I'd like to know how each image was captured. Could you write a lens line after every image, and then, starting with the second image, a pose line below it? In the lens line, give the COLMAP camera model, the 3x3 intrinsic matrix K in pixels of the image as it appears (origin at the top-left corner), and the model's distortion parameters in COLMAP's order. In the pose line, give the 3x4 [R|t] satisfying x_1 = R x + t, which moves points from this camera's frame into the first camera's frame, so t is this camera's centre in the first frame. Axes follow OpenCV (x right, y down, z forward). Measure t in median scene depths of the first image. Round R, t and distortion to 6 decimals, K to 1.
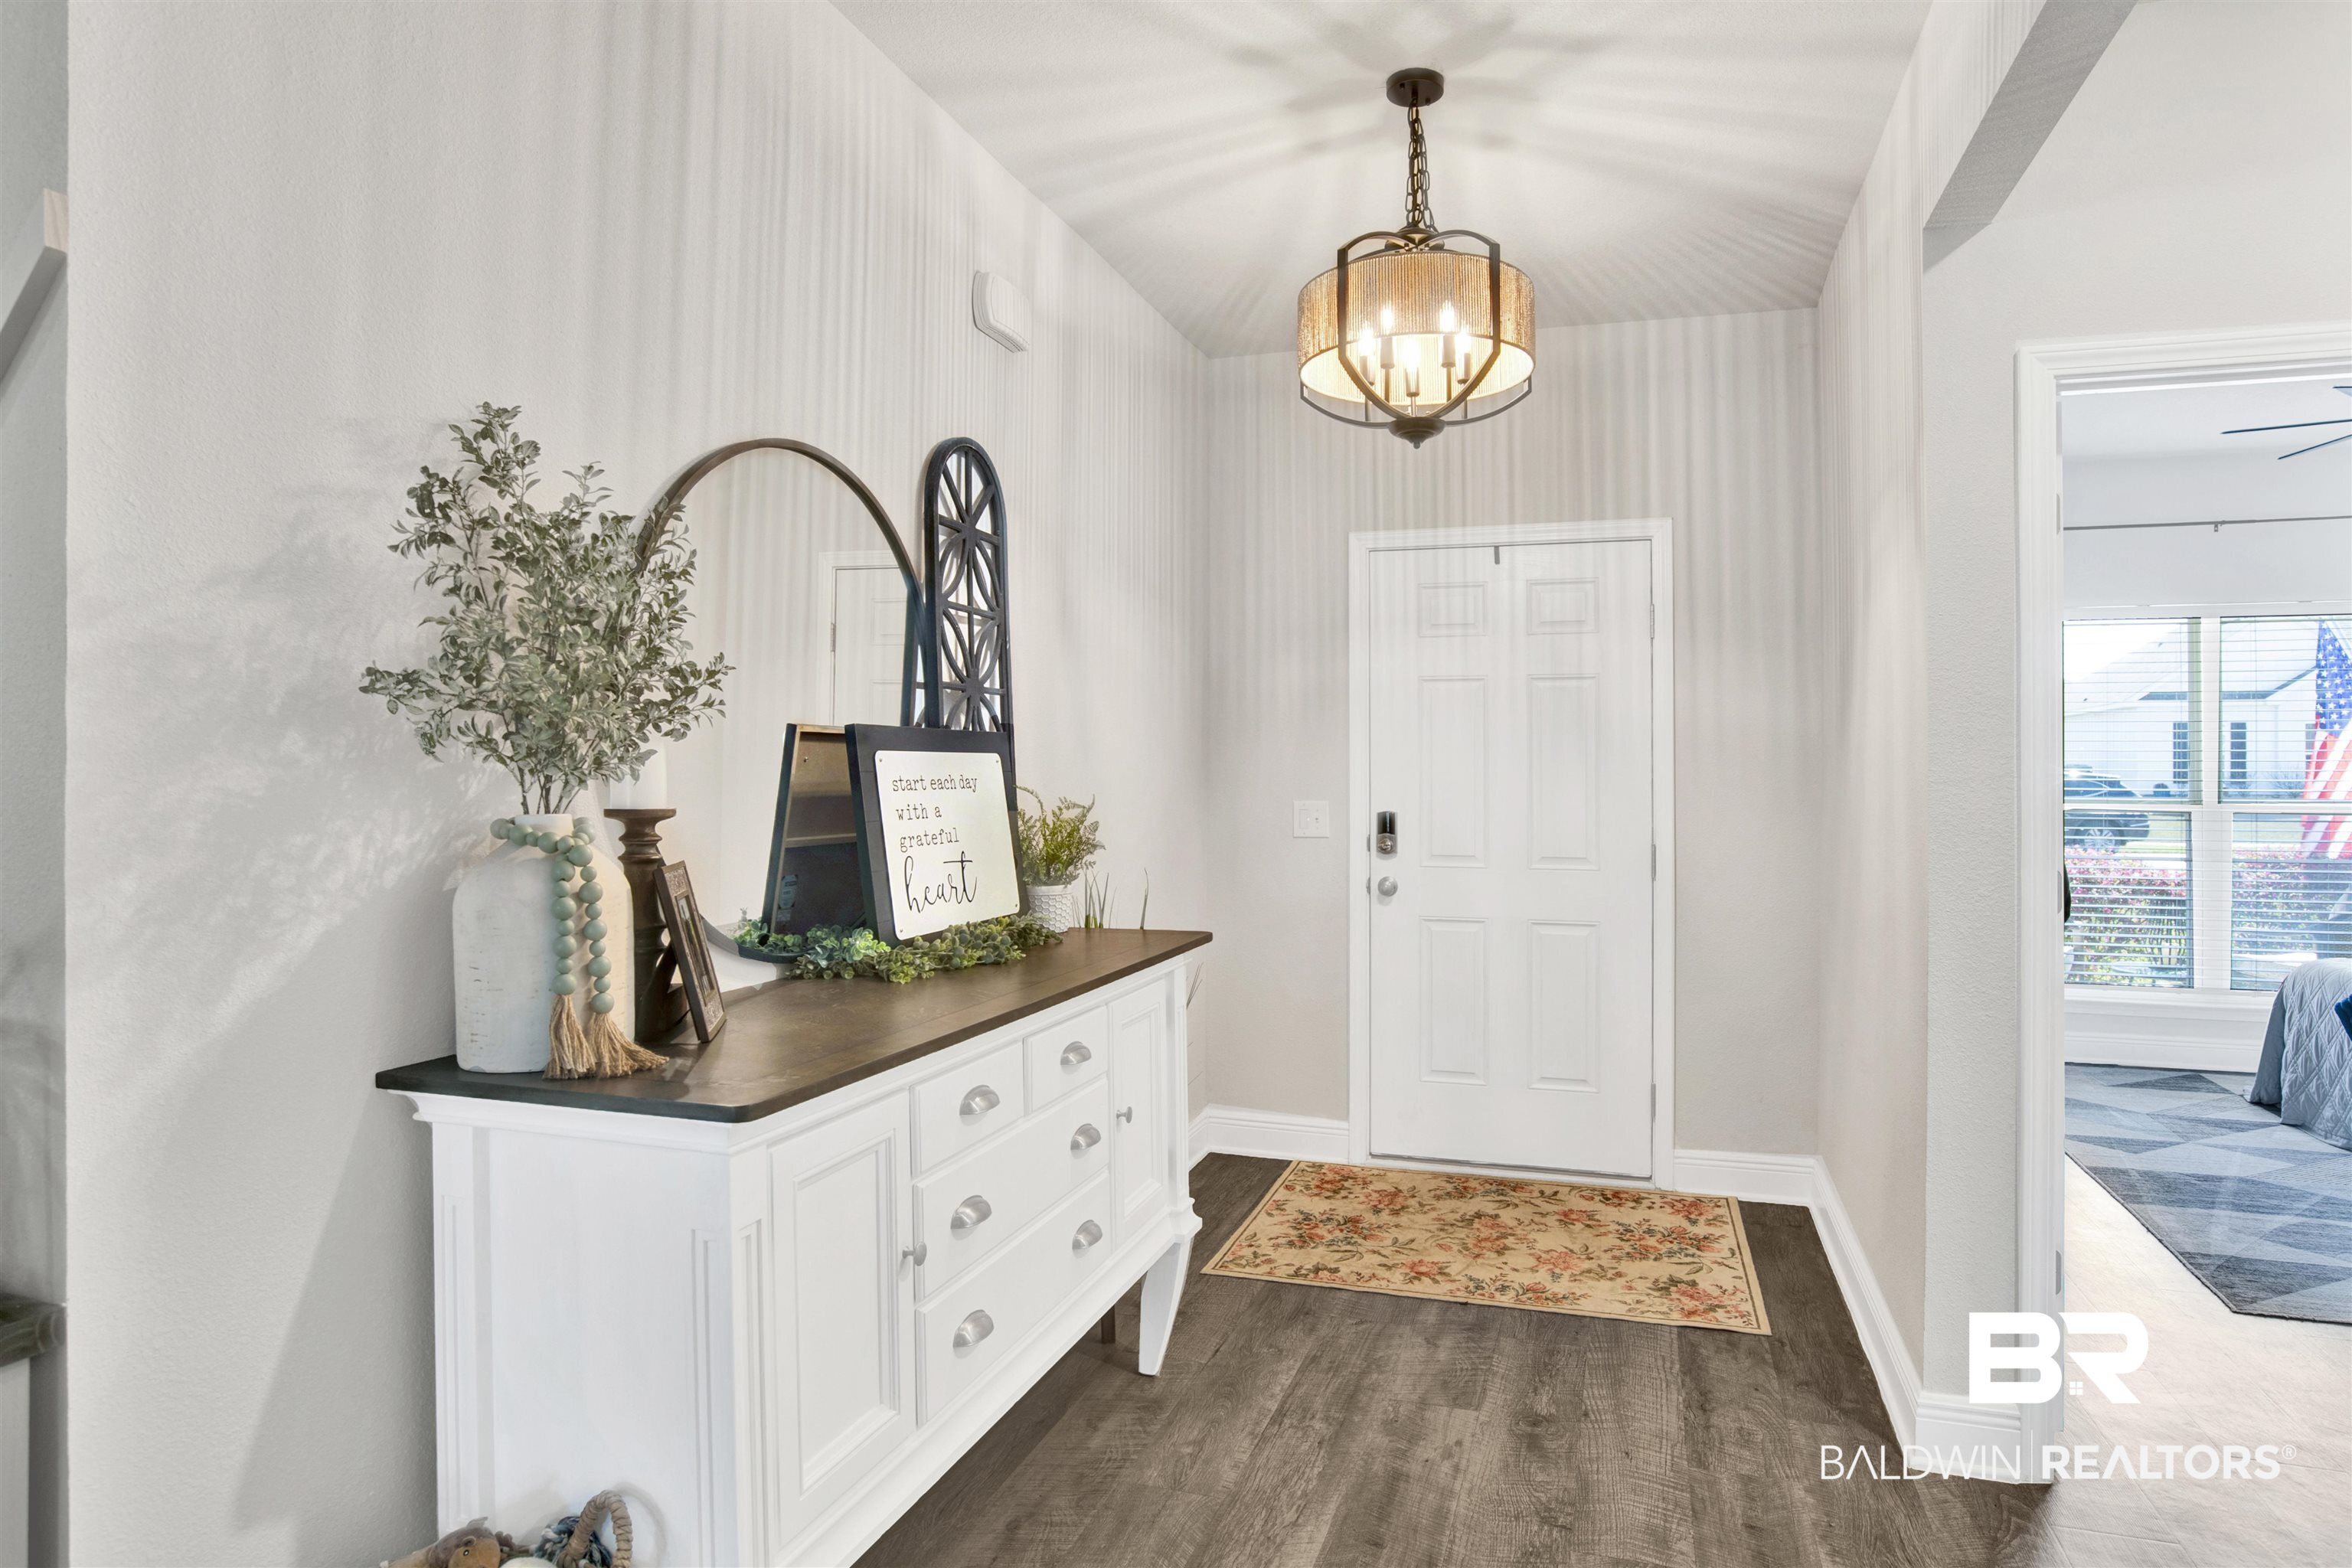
lens RADIAL K [[1218.2, 0, 1176.0], [0, 1218.2, 784.0], [0, 0, 1]] dist [-0.000532, -0.023631]
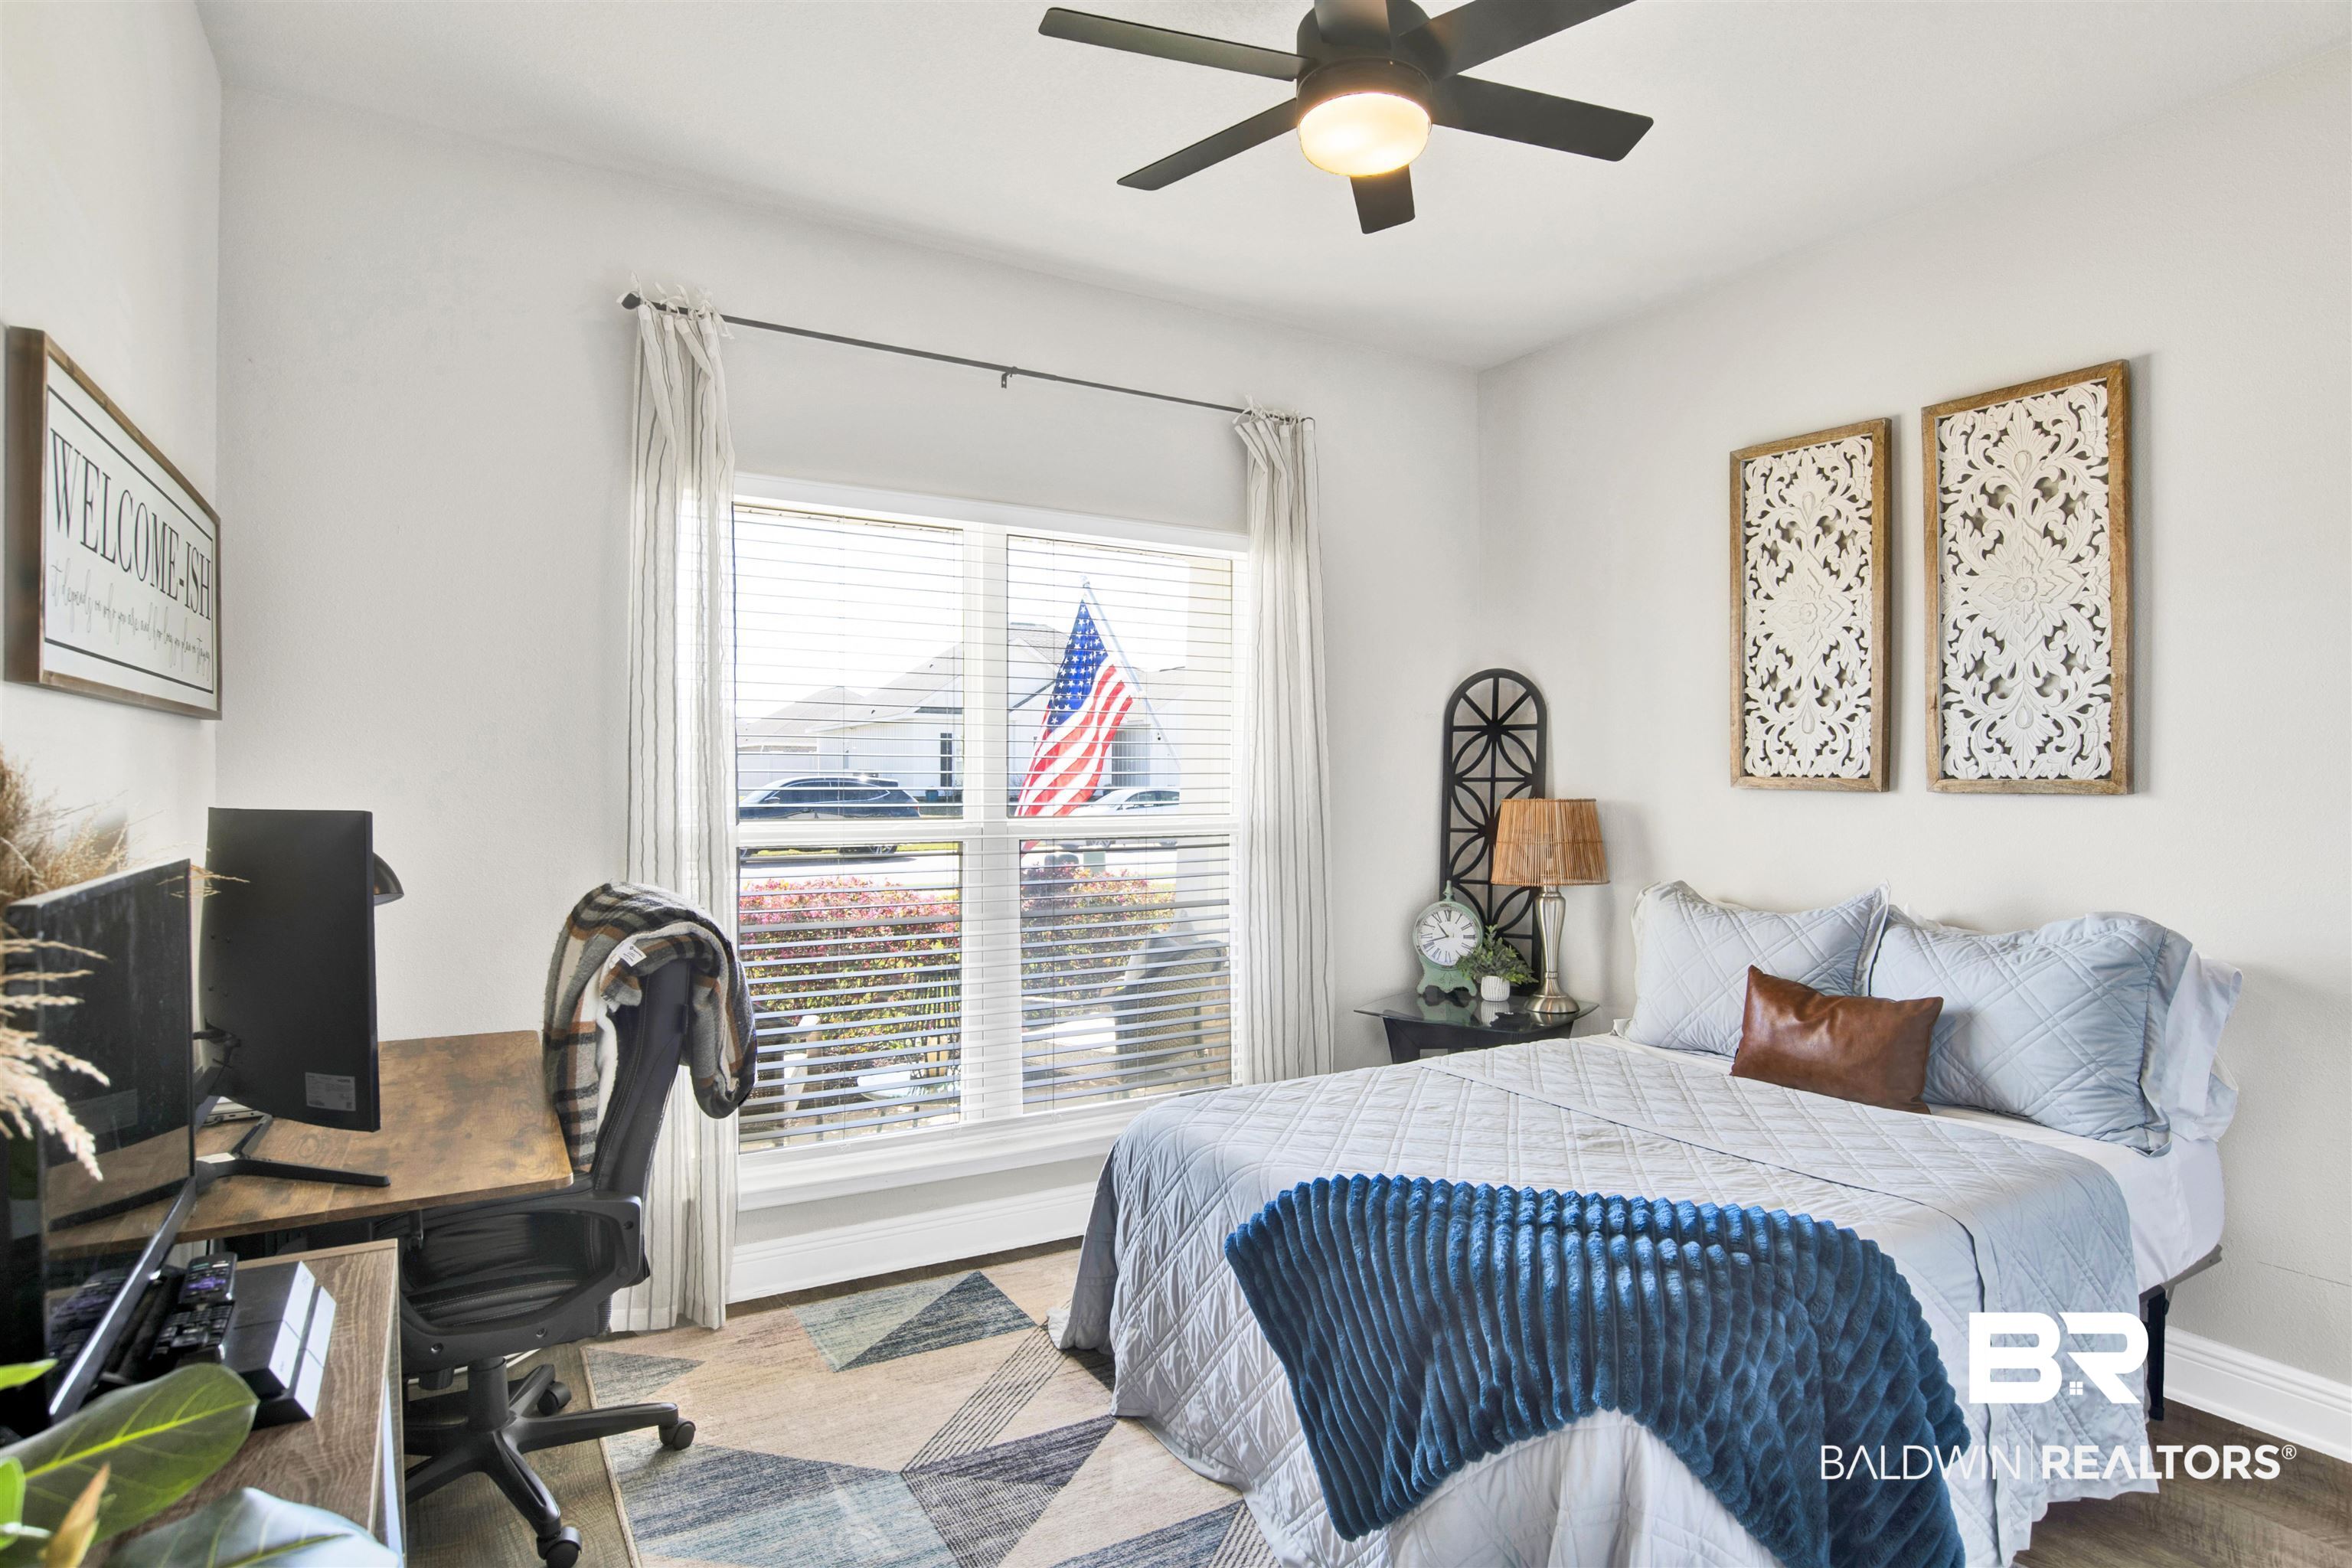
lens RADIAL K [[1218.2, 0, 1176.0], [0, 1218.2, 784.0], [0, 0, 1]] dist [-0.000532, -0.023631]
pose [[0.634462, 0.006470, 0.772927, 0.496151], [-0.002912, 0.999978, -0.005981, 0.000935], [-0.772949, 0.001544, 0.634466, 0.603874]]
